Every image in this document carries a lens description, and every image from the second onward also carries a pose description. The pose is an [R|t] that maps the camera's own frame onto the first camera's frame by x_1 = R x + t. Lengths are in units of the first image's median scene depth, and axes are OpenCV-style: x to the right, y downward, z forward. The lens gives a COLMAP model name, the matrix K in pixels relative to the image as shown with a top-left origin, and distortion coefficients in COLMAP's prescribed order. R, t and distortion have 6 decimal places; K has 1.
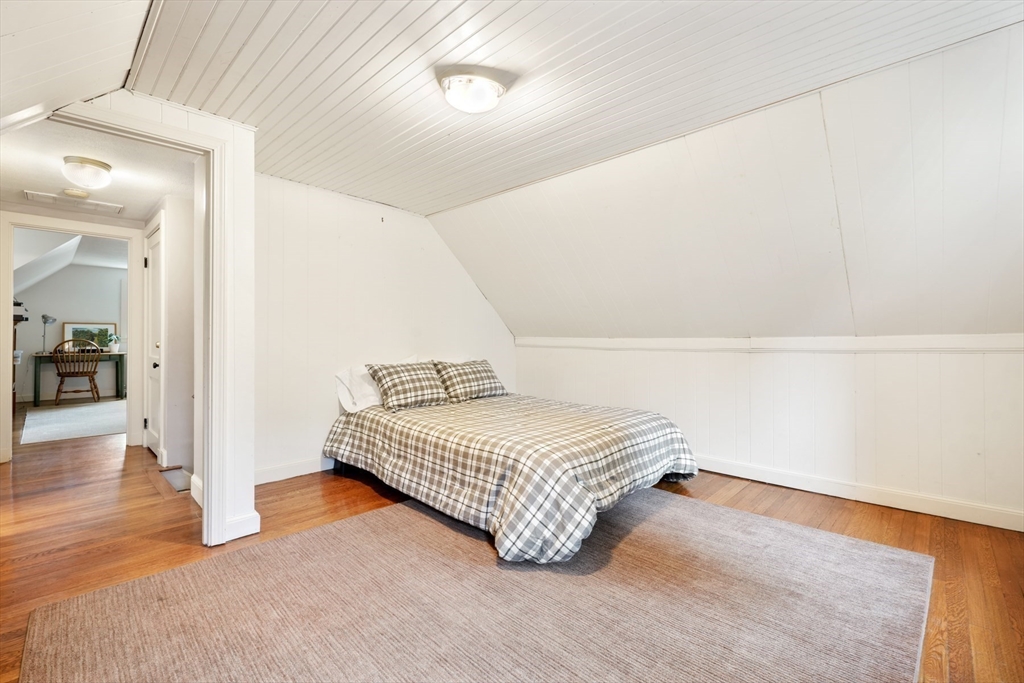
lens RADIAL K [[439.2, 0, 486.0], [0, 439.2, 333.8], [0, 0, 1]] dist [-0.000987, 0.000022]
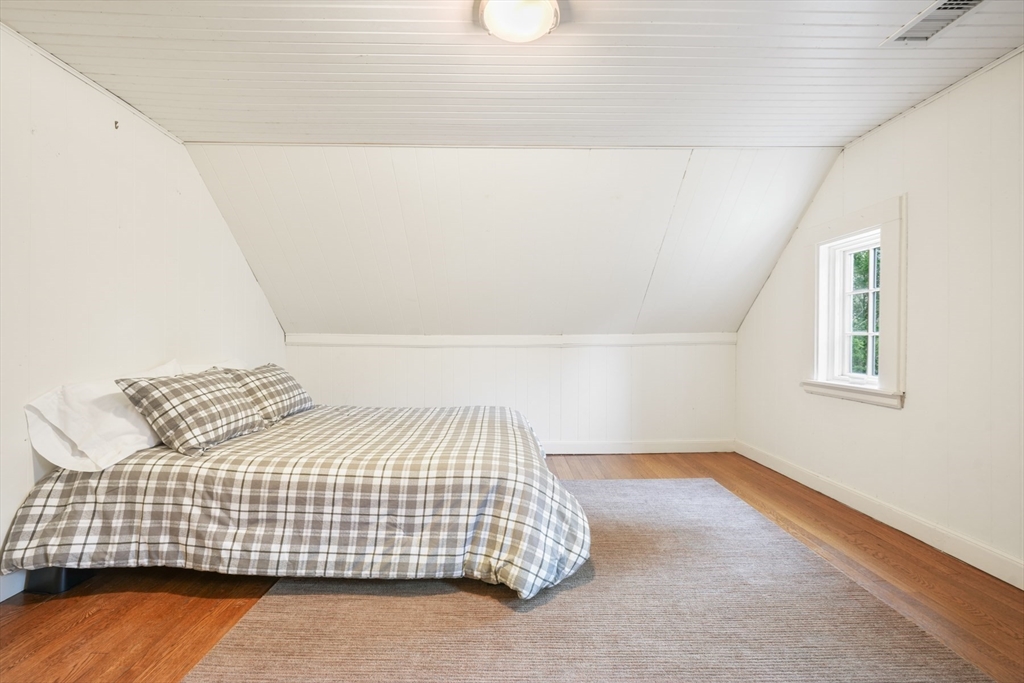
lens RADIAL K [[439.2, 0, 509.4], [0, 439.2, 341.1], [0, 0, 1]] dist [-0.000987, 0.000022]
pose [[0.695037, -0.004185, 0.718961, -0.388615], [-0.009224, 0.999849, 0.014737, 0.010477], [-0.718914, -0.016875, 0.694894, 0.308811]]
